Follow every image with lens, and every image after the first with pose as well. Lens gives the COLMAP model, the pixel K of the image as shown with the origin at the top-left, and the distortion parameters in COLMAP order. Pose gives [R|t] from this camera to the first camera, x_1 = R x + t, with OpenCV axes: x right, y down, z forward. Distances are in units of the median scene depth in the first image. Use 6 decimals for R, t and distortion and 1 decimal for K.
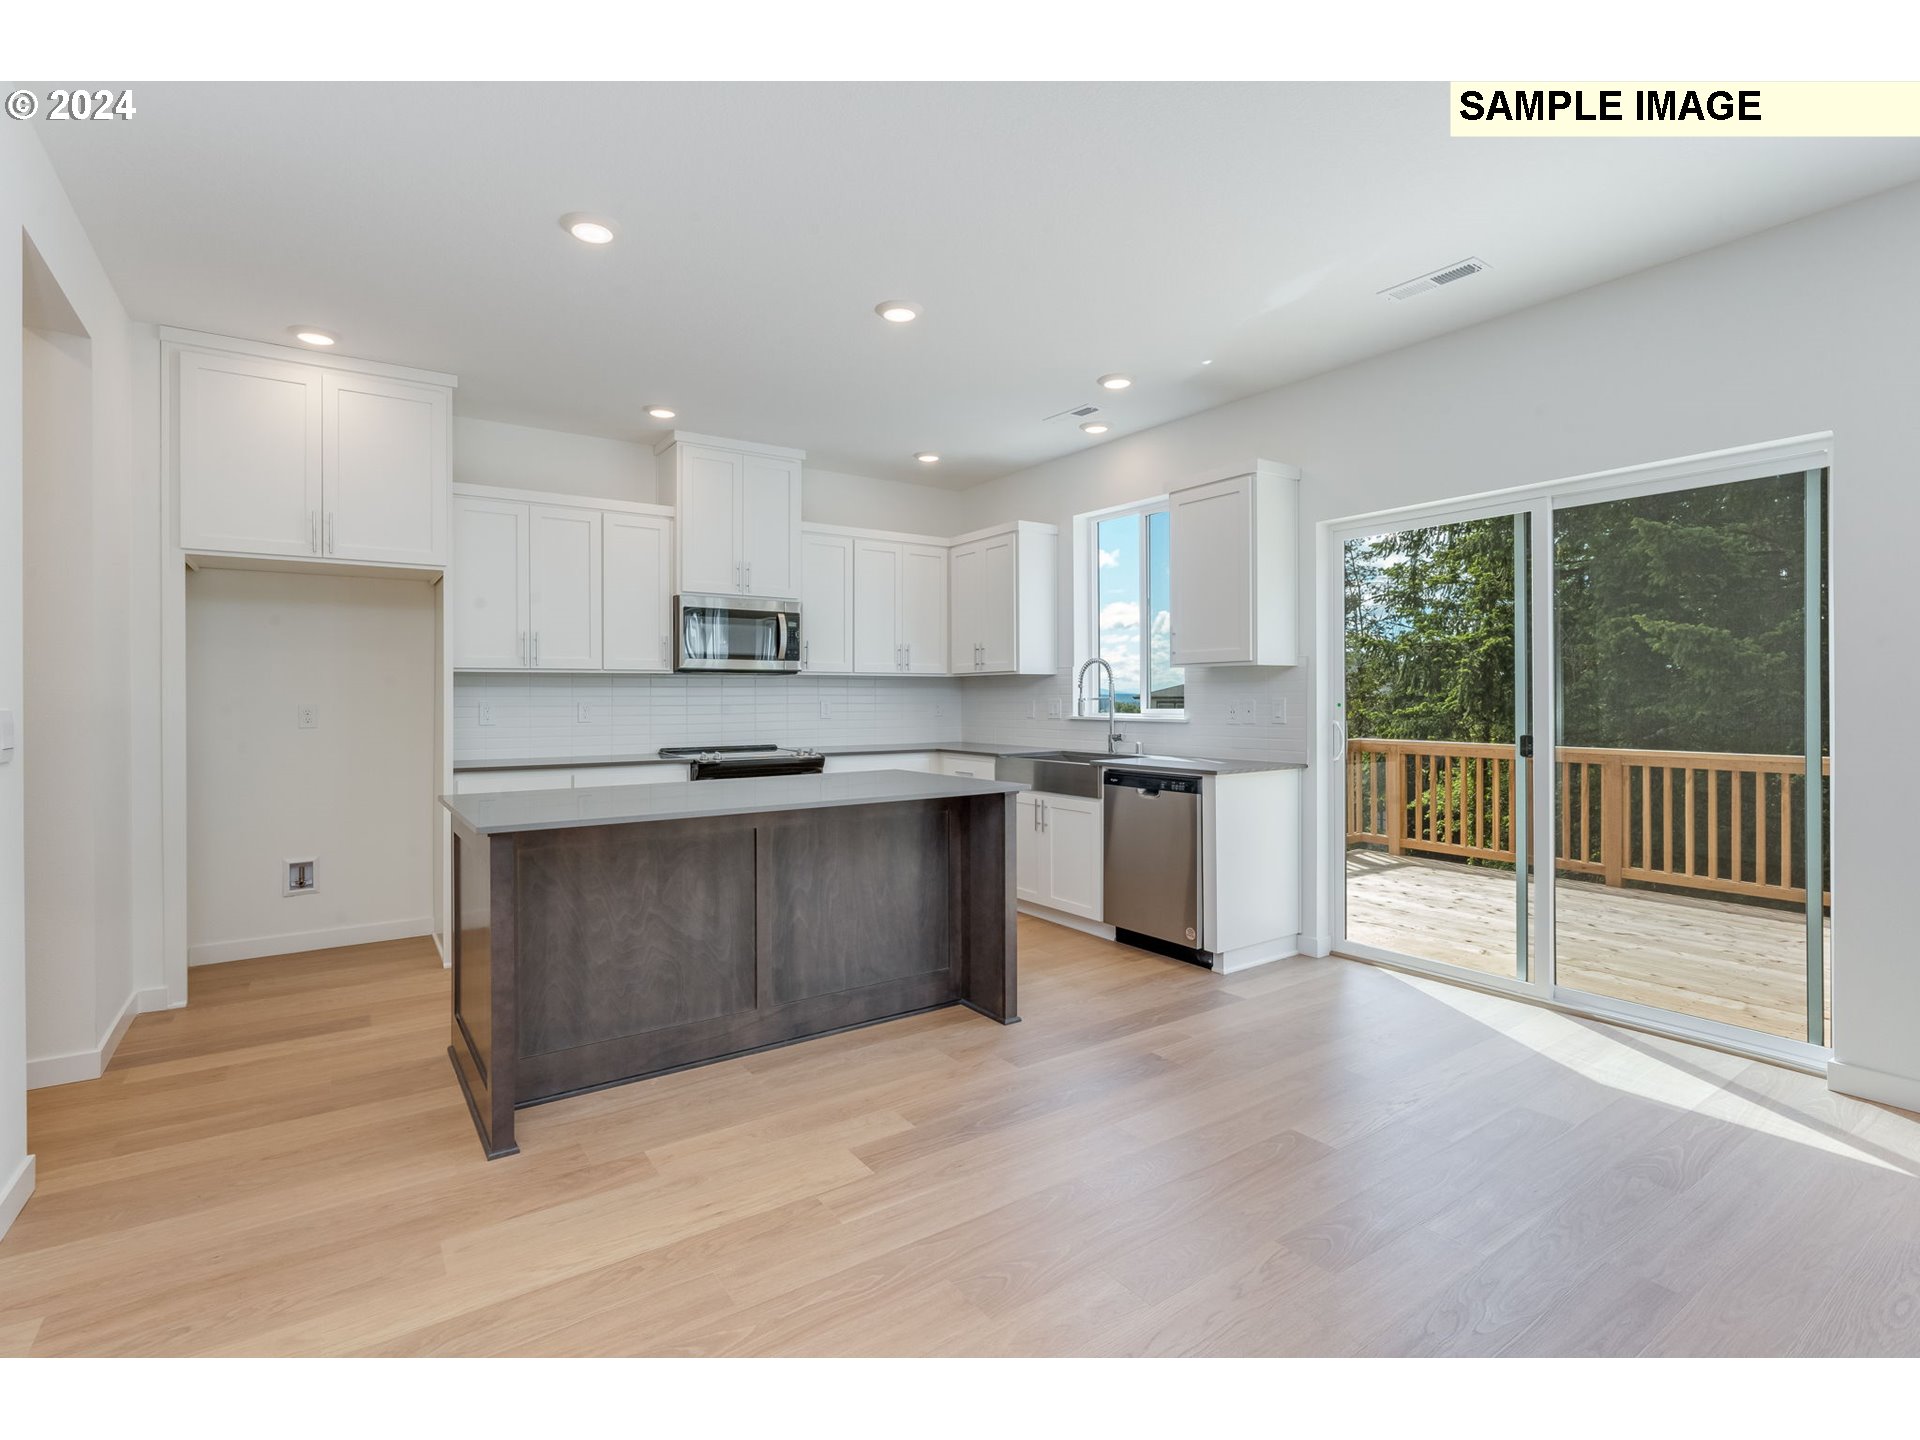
lens RADIAL K [[859.3, 0, 909.2], [0, 859.3, 705.8], [0, 0, 1]] dist [-0.005029, 0.000610]
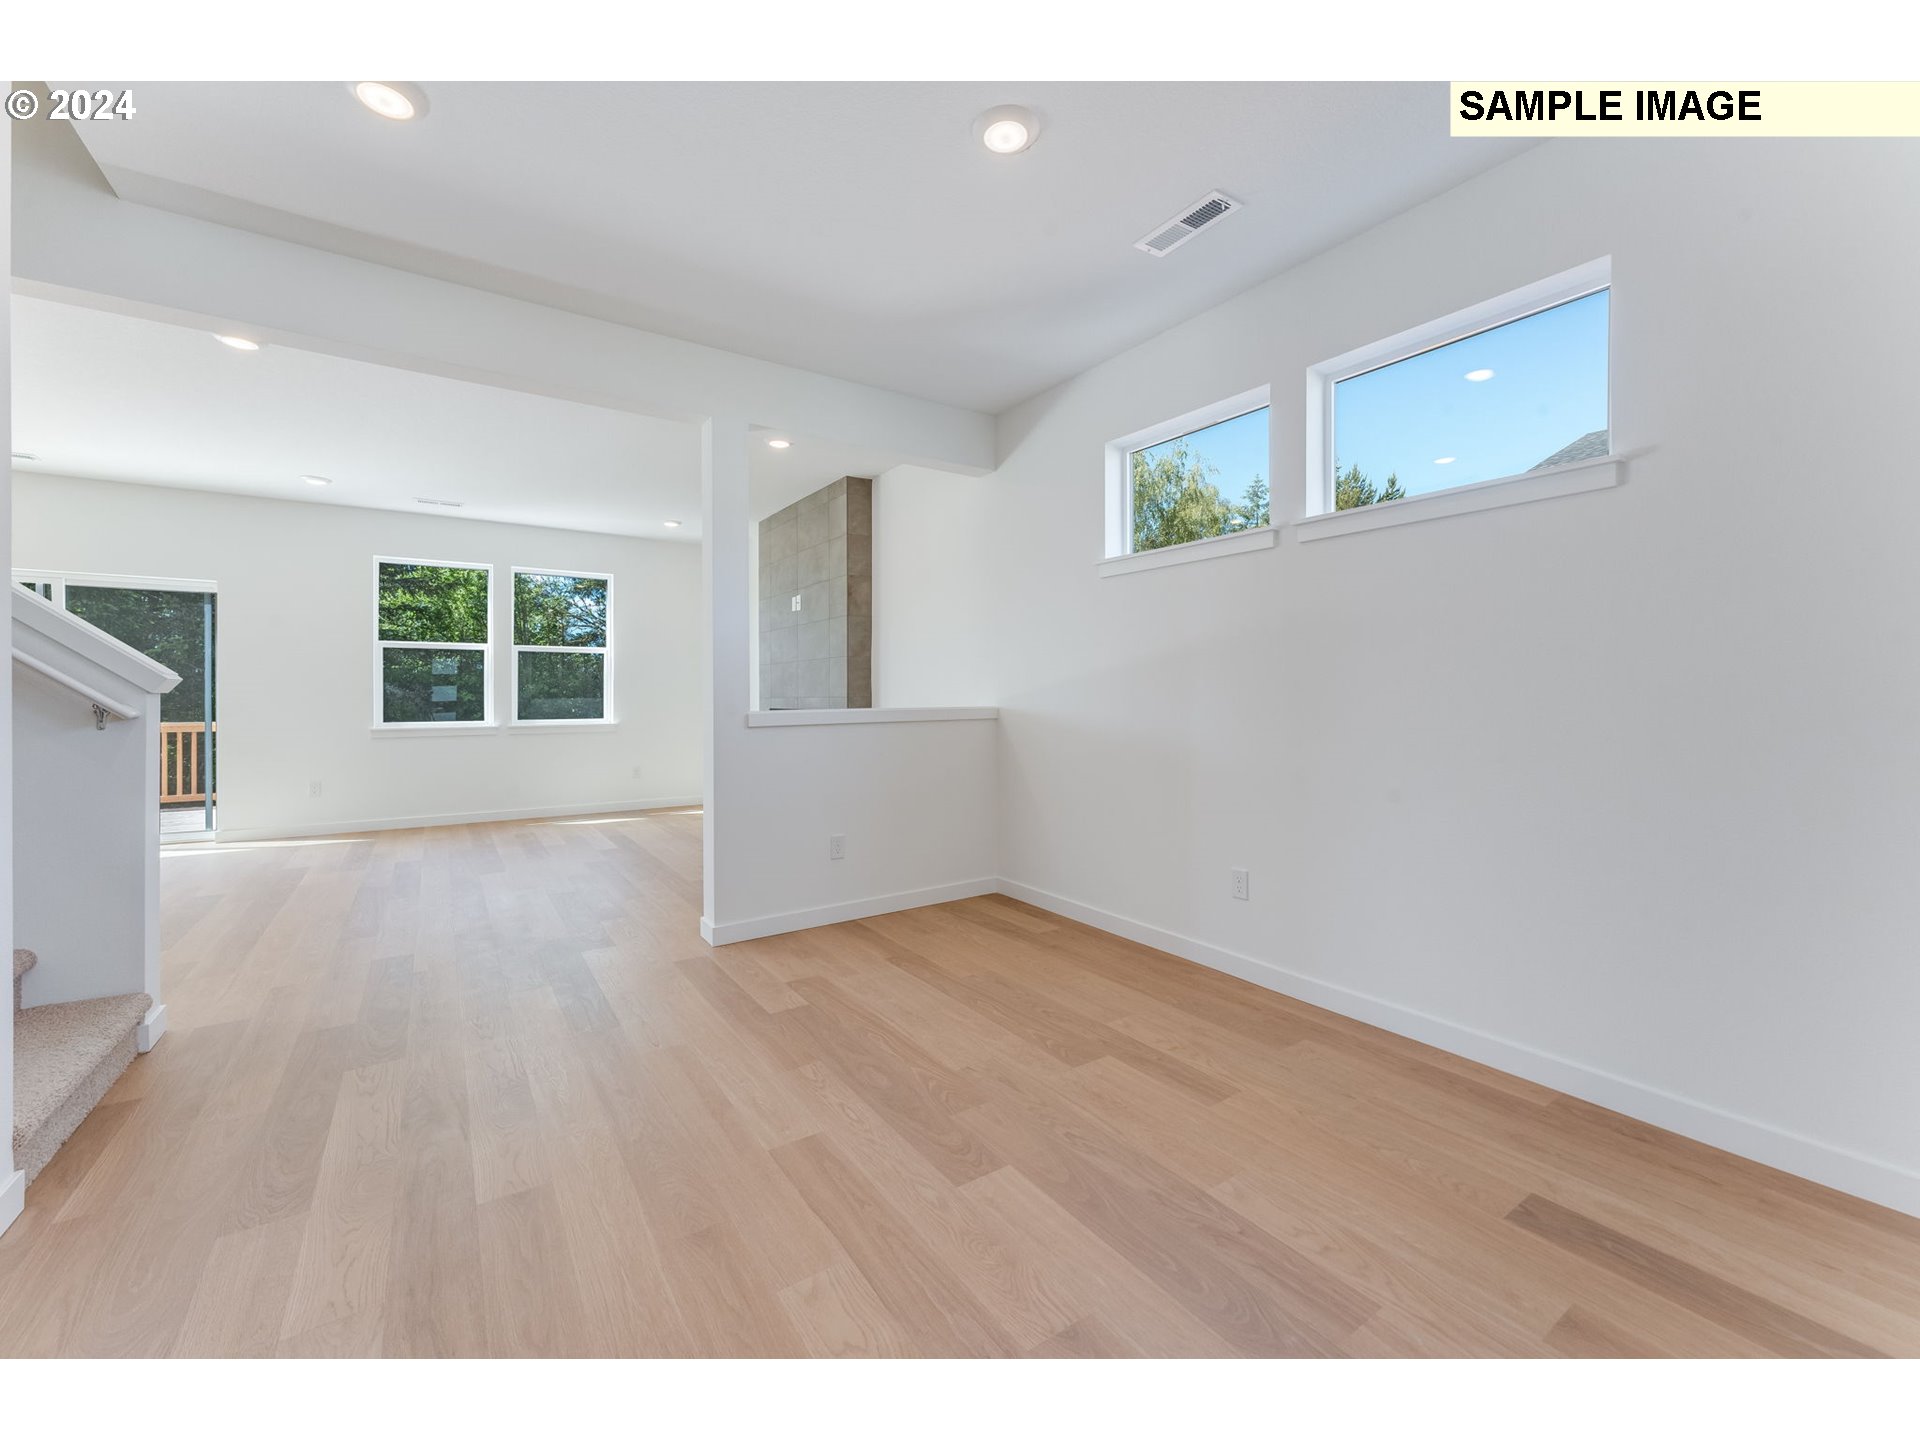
lens RADIAL K [[811.1, 0, 949.8], [0, 811.1, 690.6], [0, 0, 1]] dist [-0.004419, -0.000675]
pose [[0.017160, 0.008448, 0.999817, -0.641566], [0.010023, 0.999913, -0.008621, 0.026860], [-0.999803, 0.010169, 0.017073, -0.613654]]
